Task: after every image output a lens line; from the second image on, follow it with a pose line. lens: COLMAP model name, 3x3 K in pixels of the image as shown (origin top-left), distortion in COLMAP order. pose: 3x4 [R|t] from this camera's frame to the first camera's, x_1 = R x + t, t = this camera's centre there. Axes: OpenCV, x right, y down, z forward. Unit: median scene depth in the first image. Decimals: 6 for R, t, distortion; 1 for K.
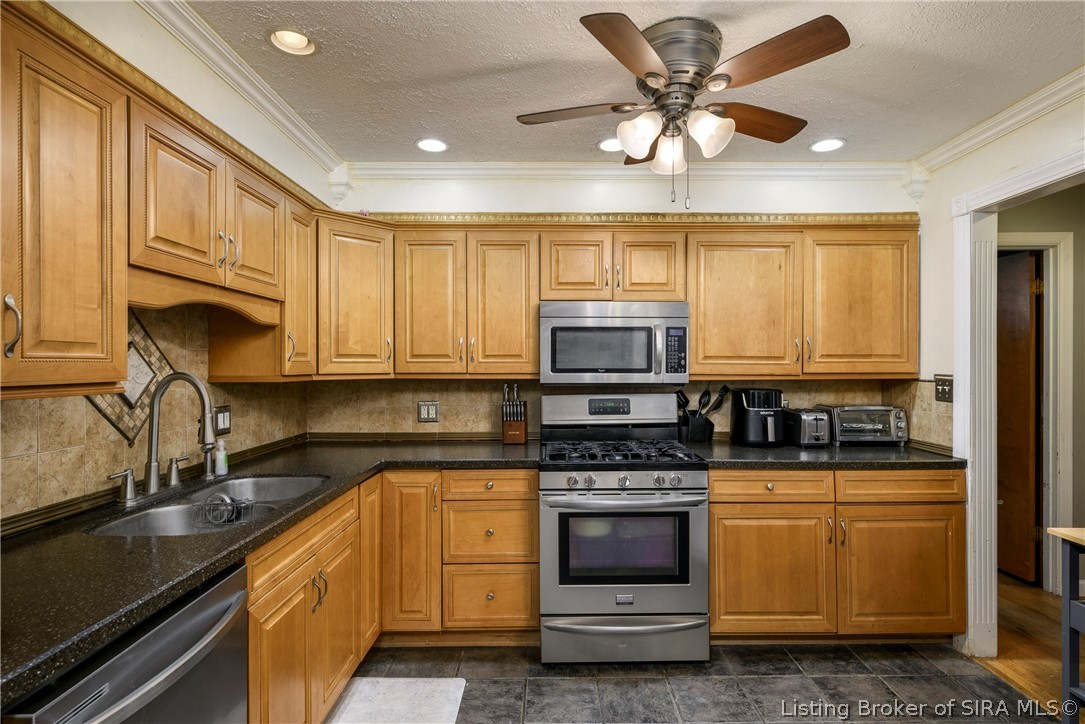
lens RADIAL K [[561.4, 0, 544.0], [0, 561.4, 367.6], [0, 0, 1]] dist [-0.002226, -0.000885]
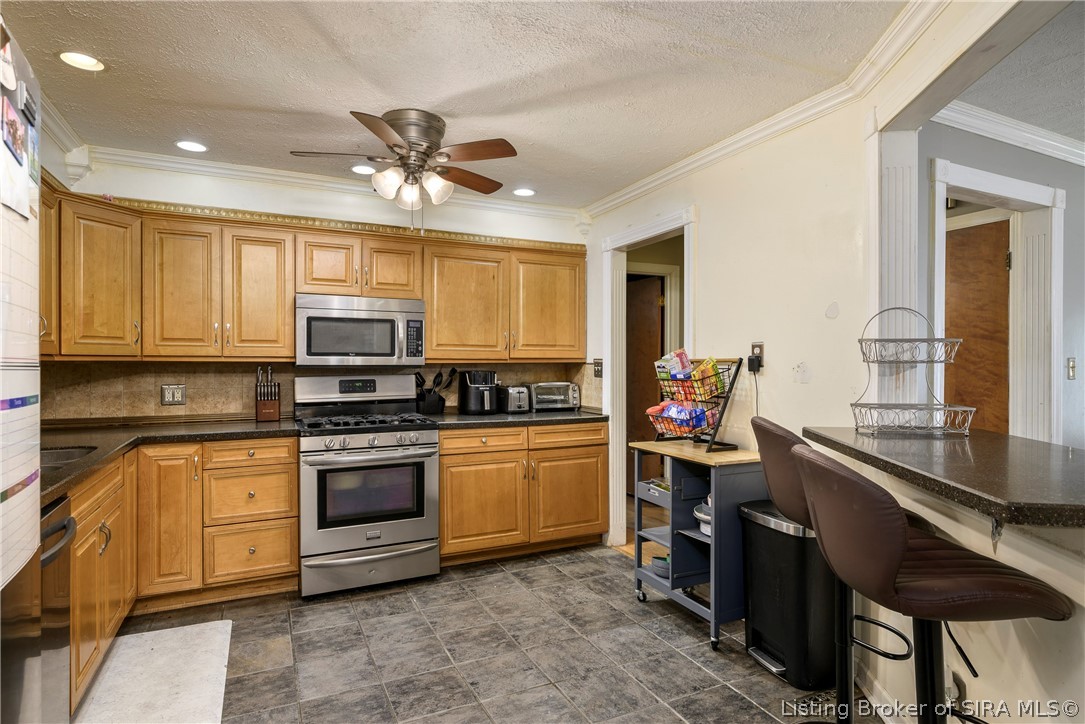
lens RADIAL K [[575.8, 0, 546.7], [0, 575.8, 363.6], [0, 0, 1]] dist [-0.000463, 0.000744]
pose [[0.898640, 0.000484, 0.438687, -0.068886], [-0.000703, 1.000000, 0.000336, 0.026127], [-0.438687, -0.000610, 0.898640, -0.307671]]
